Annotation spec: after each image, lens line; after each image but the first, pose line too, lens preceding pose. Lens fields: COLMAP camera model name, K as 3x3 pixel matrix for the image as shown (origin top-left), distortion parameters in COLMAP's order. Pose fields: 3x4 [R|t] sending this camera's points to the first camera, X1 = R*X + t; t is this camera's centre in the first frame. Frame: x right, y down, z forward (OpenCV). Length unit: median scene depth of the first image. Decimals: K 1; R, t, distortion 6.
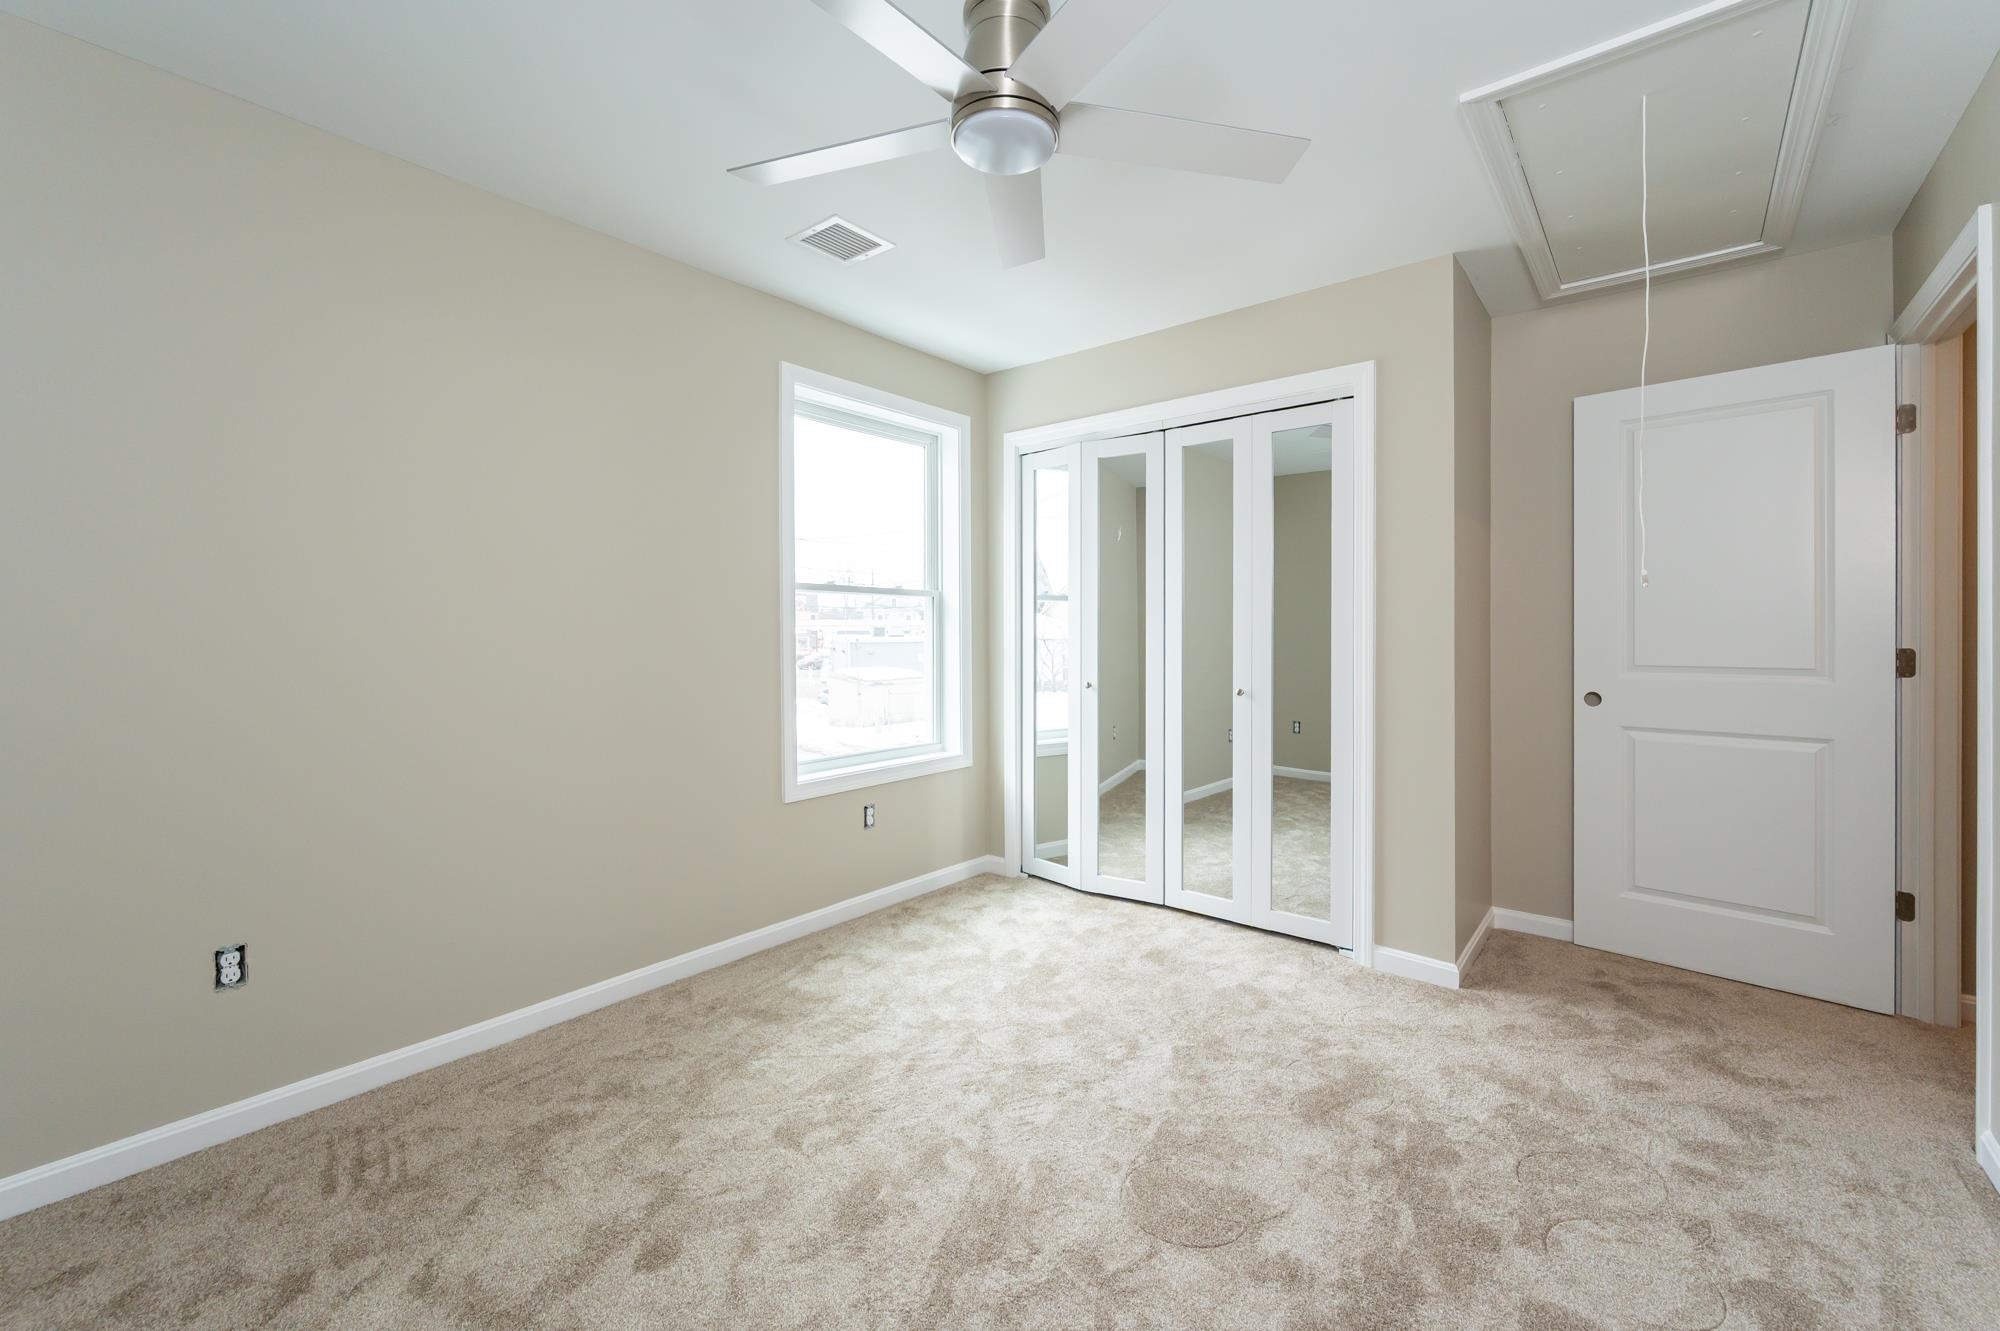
lens RADIAL K [[823.3, 0, 999.8], [0, 823.3, 651.2], [0, 0, 1]] dist [-0.009104, 0.001755]
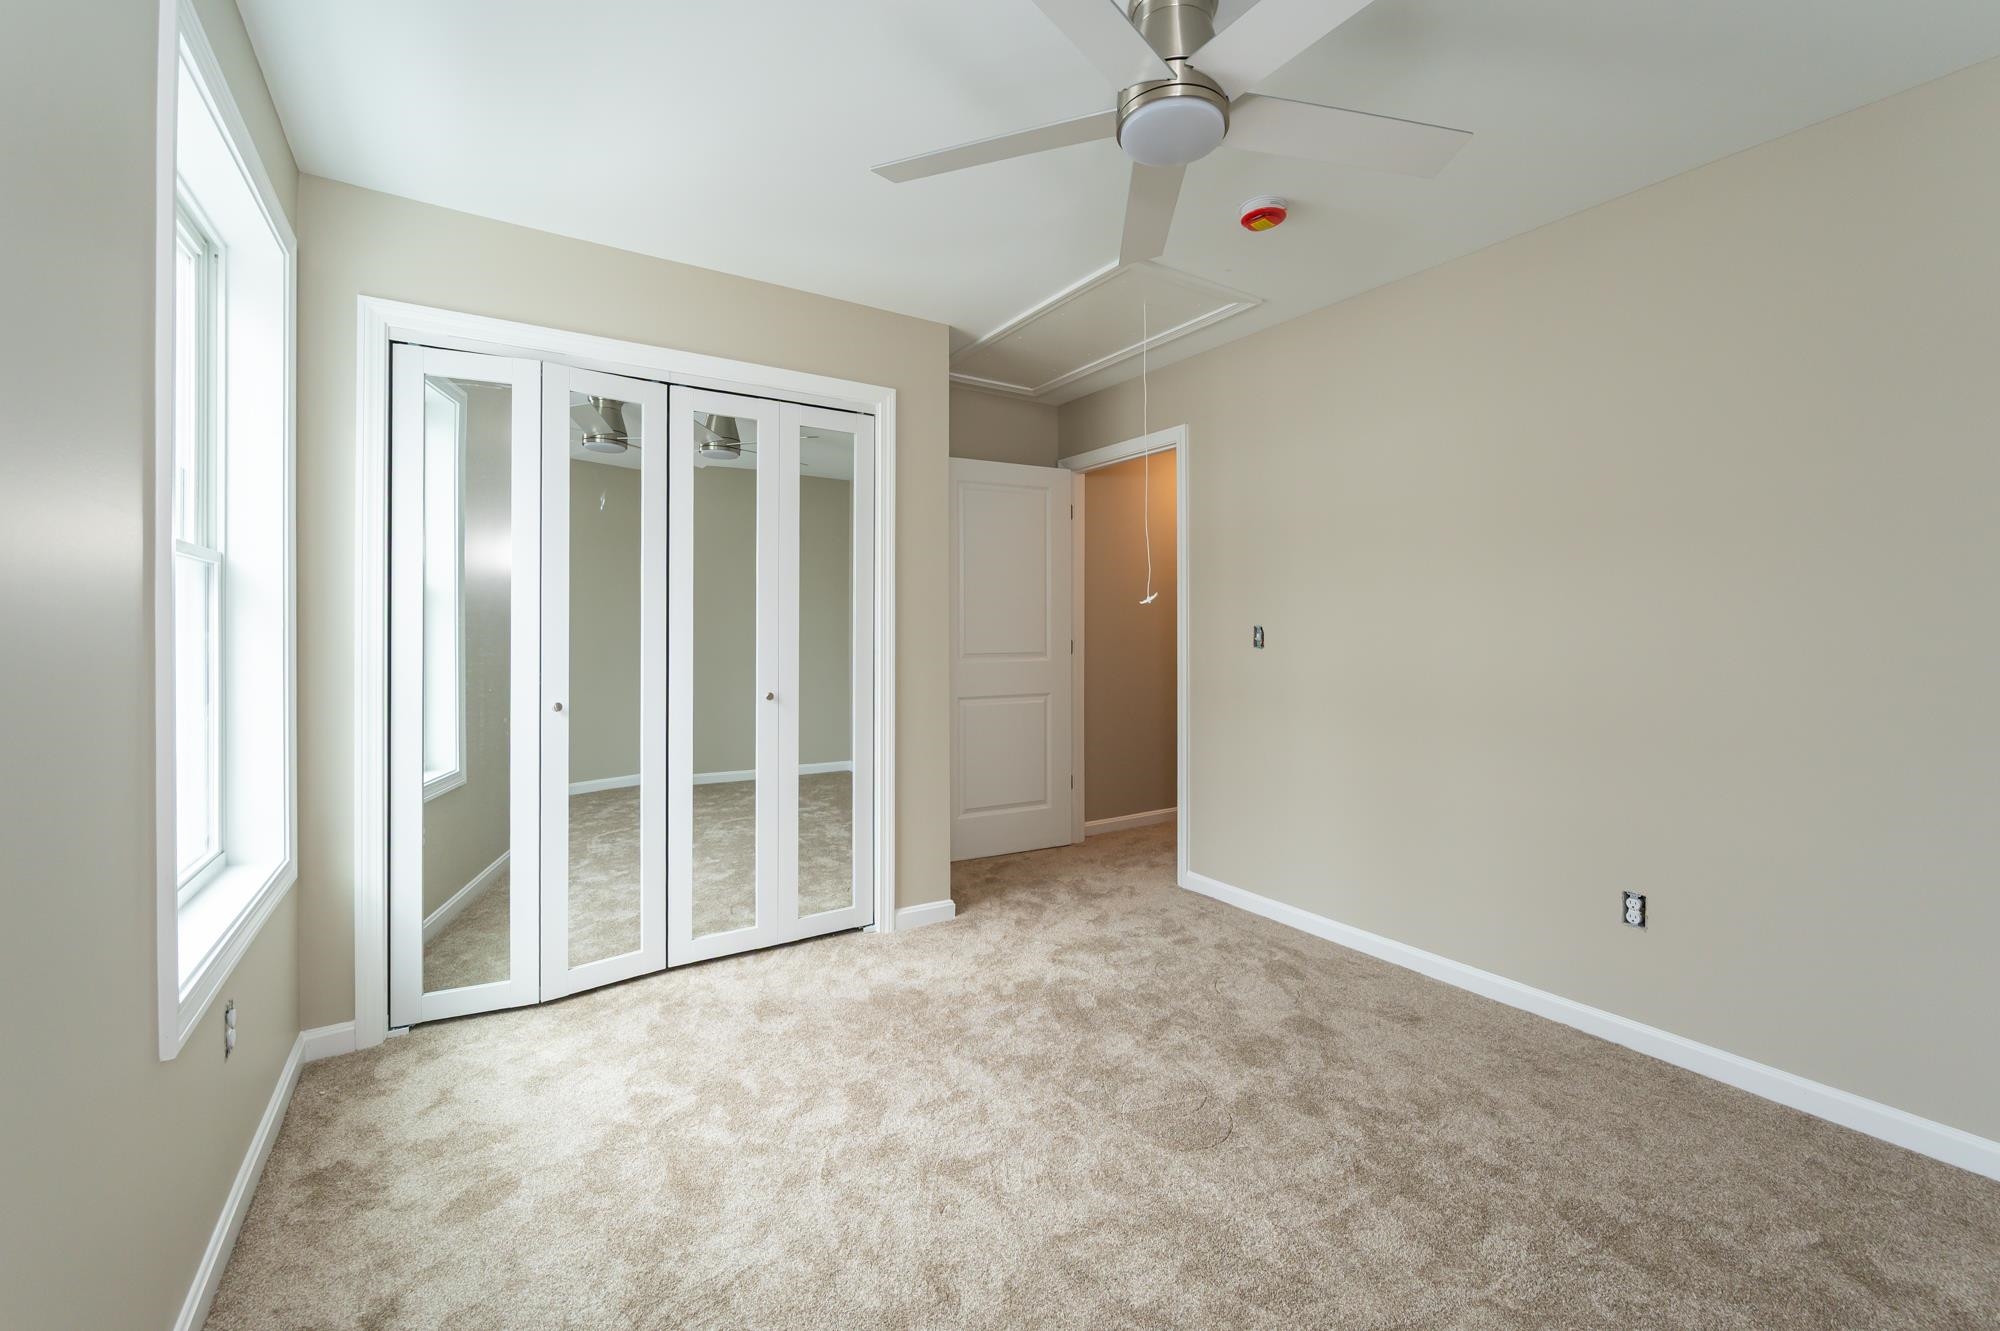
lens RADIAL K [[823.3, 0, 1013.3], [0, 823.3, 636.2], [0, 0, 1]] dist [-0.009104, 0.001755]
pose [[0.277510, -0.010944, 0.960660, -0.558483], [0.022708, 0.999730, 0.004830, -0.016890], [-0.960454, 0.020474, 0.277684, 0.512393]]
